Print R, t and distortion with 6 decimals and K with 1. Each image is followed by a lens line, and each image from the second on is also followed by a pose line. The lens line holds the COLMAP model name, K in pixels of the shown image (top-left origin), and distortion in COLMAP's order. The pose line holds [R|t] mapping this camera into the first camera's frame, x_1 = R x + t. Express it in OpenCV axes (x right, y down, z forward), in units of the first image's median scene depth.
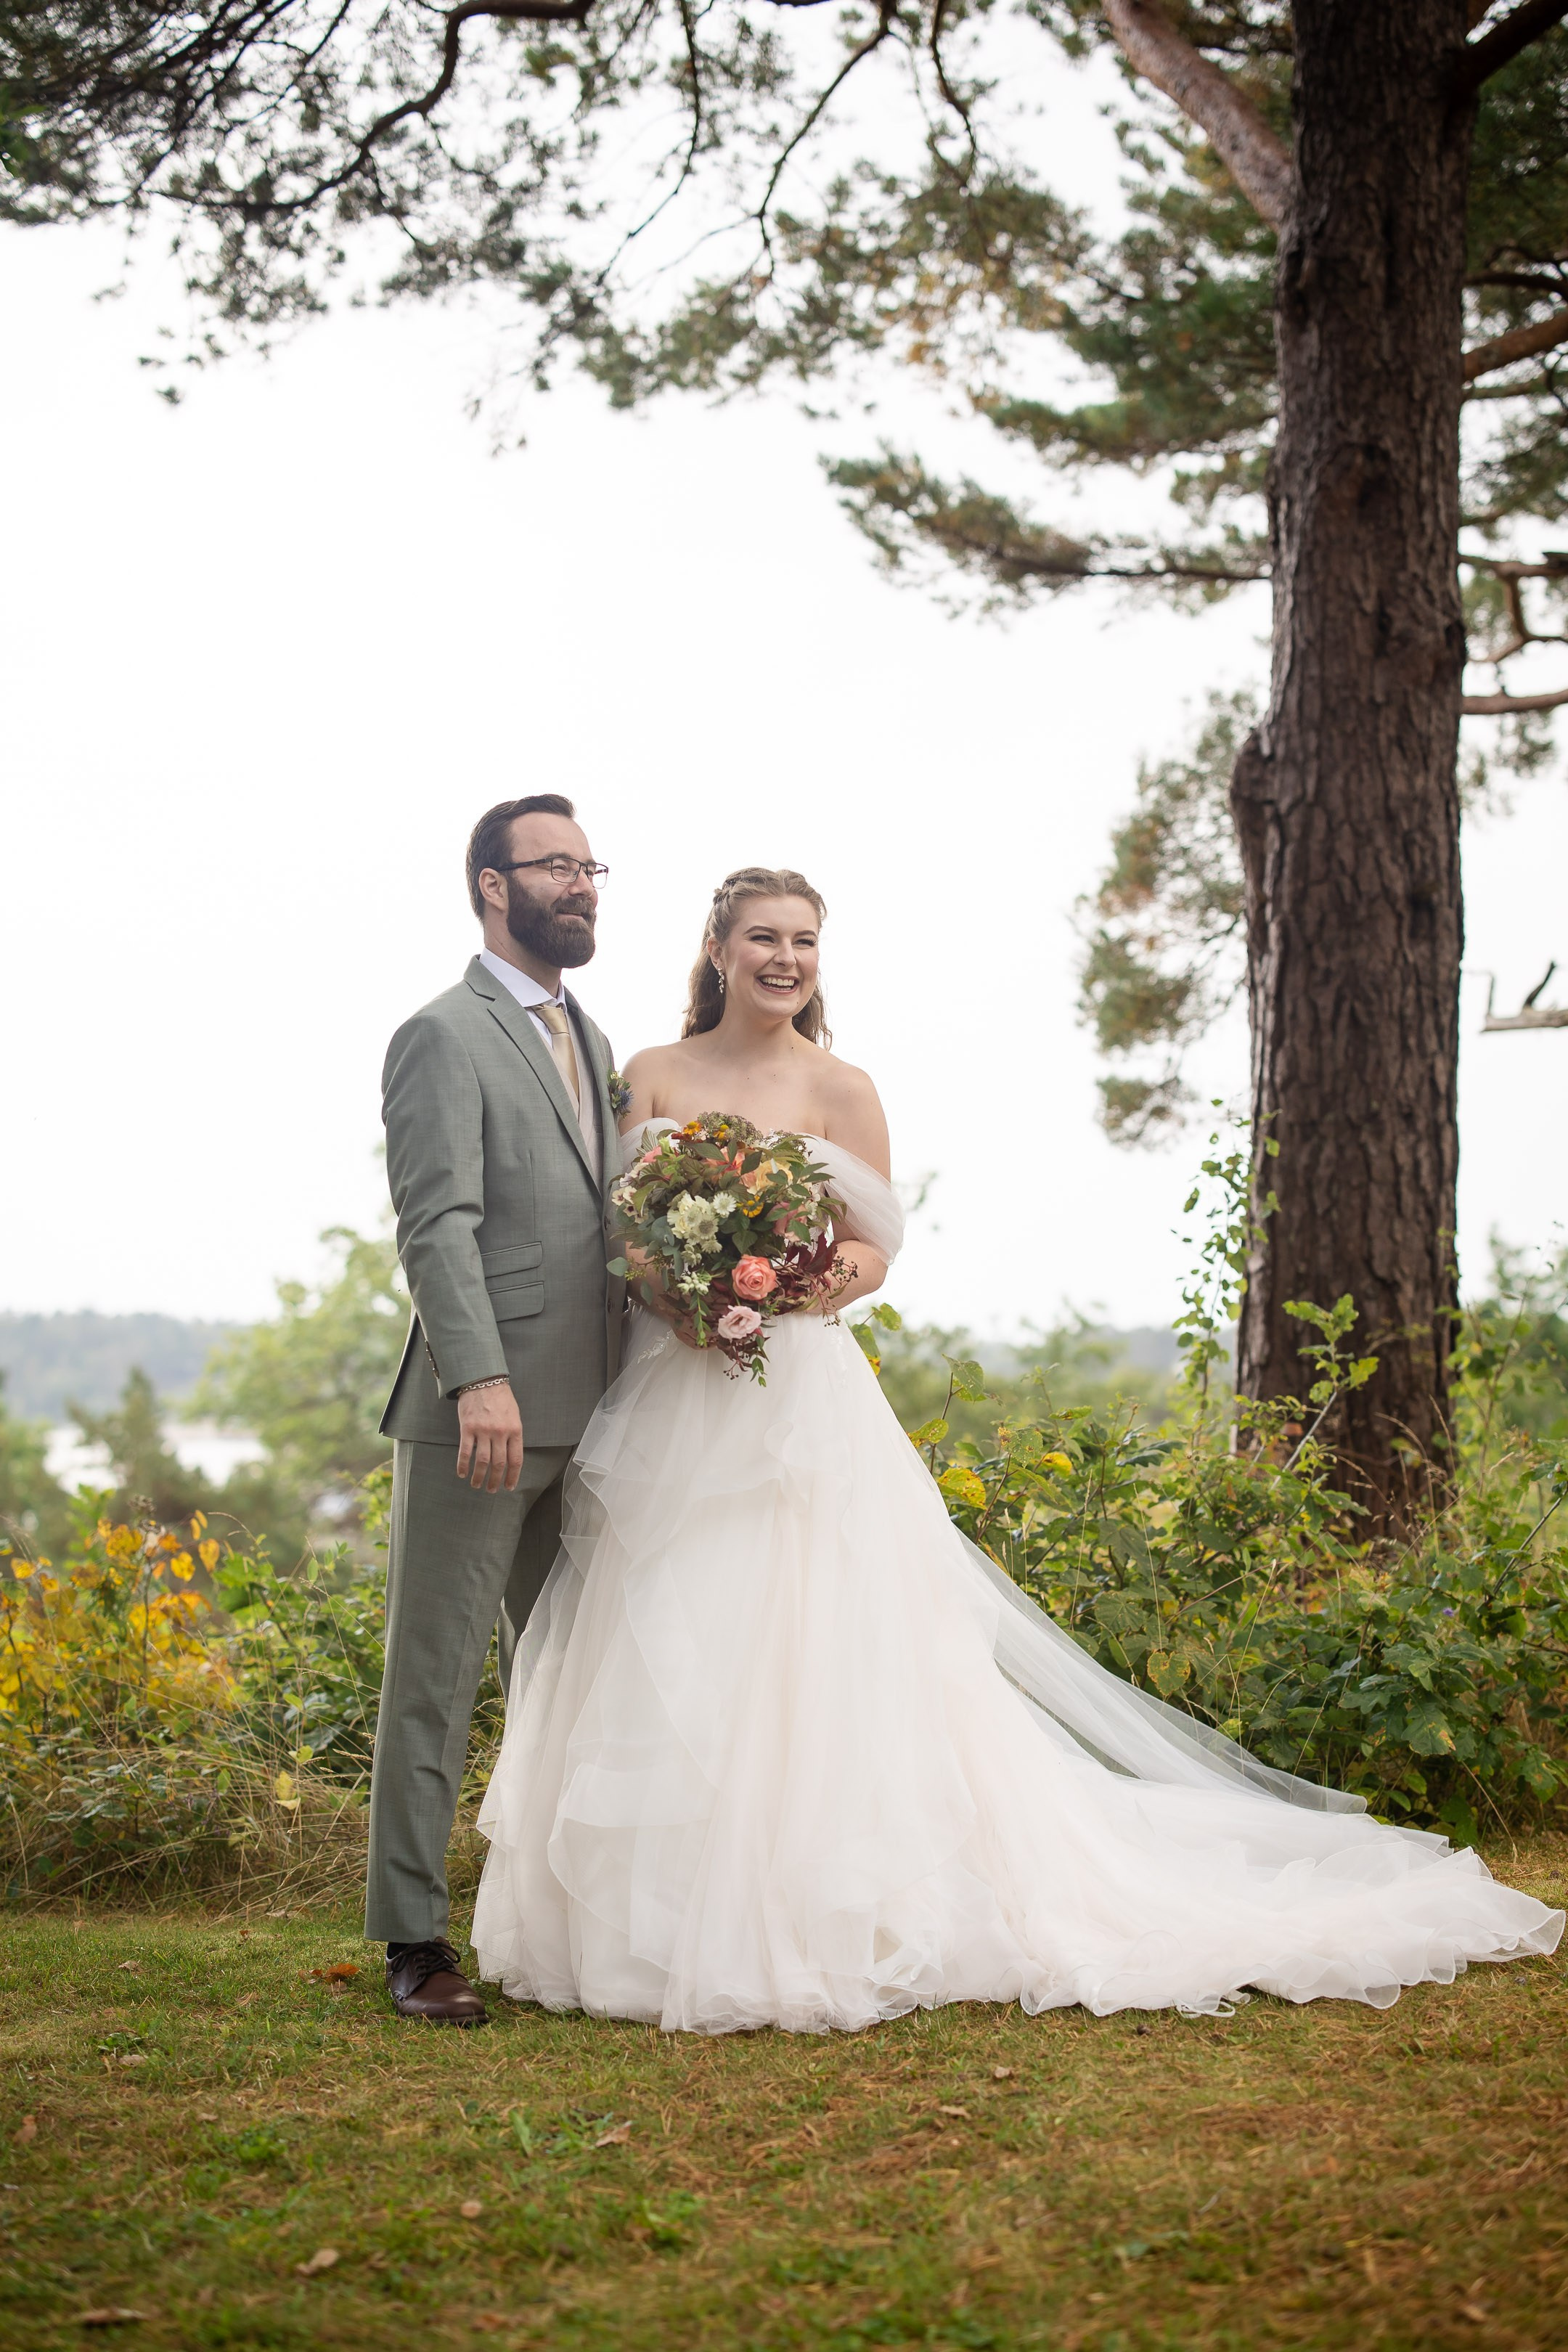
lens RADIAL K [[4185.5, 0, 784.0], [0, 4185.5, 1176.0], [0, 0, 1]] dist [-0.185367, 1.510000]
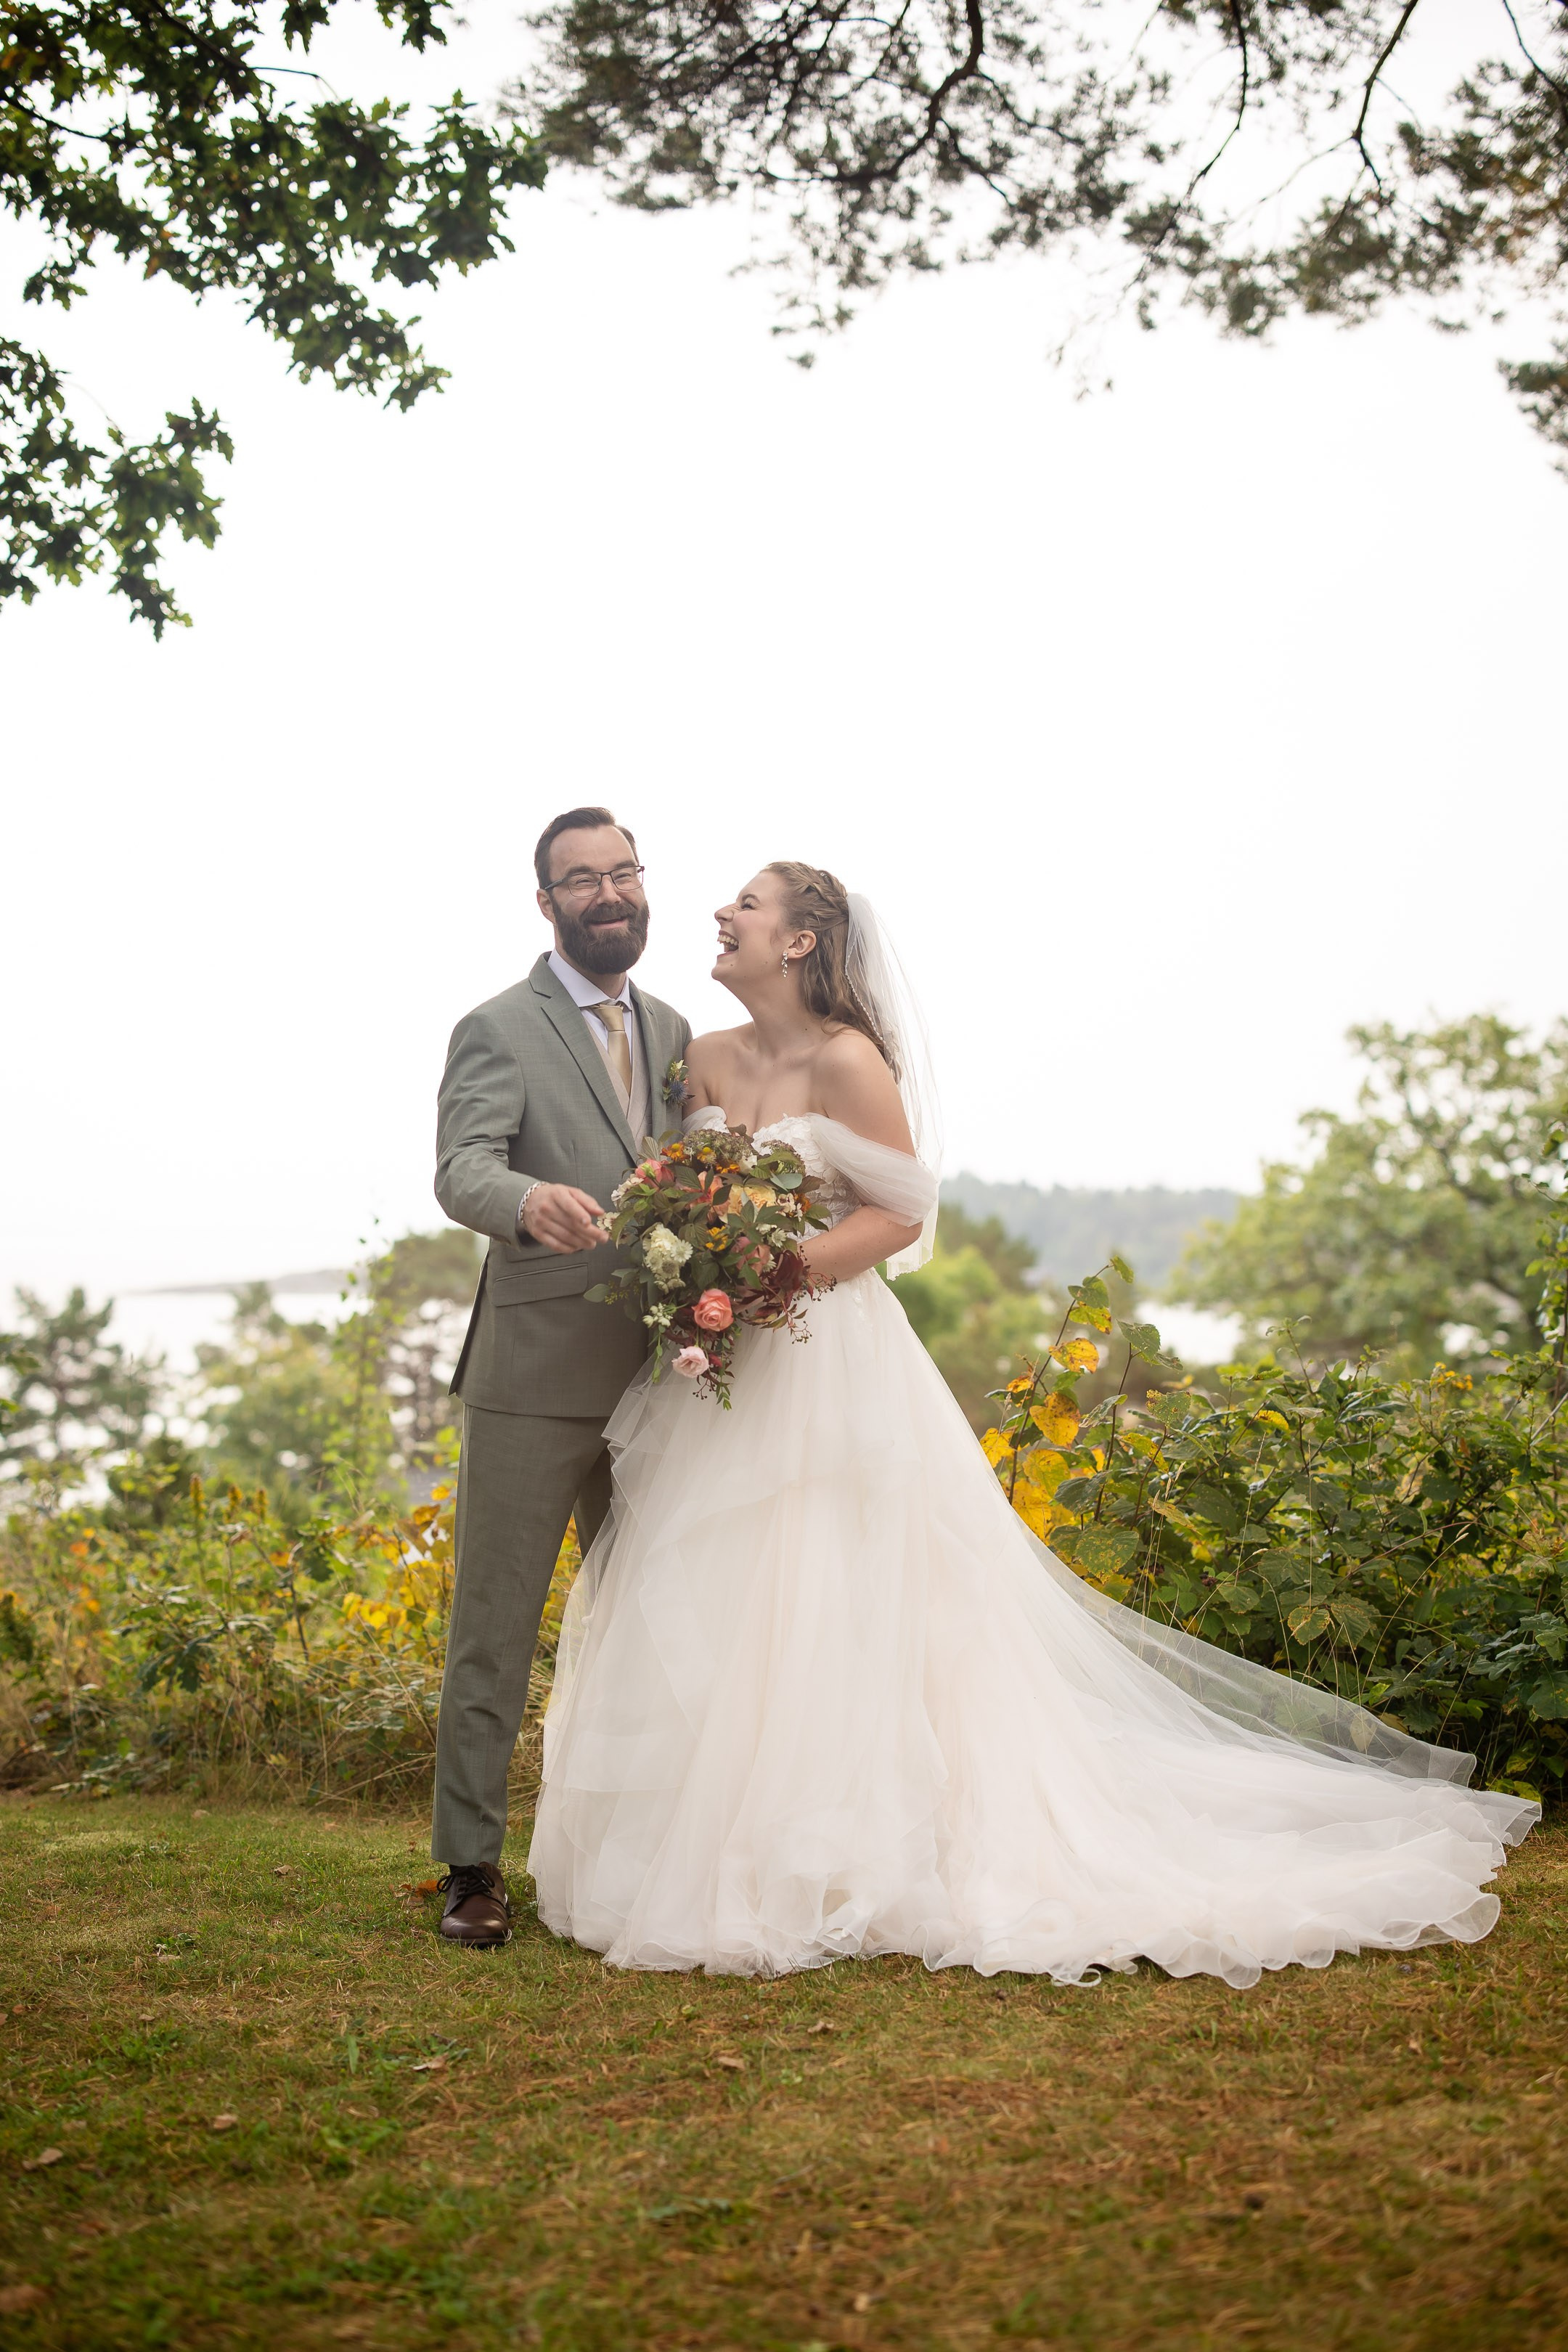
lens RADIAL K [[4185.5, 0, 784.0], [0, 4185.5, 1176.0], [0, 0, 1]] dist [-0.185367, 1.510000]
pose [[0.934284, -0.001367, -0.356527, 0.224401], [0.016375, 0.999102, 0.039082, -0.023151], [0.356153, -0.042352, 0.933467, 0.007882]]
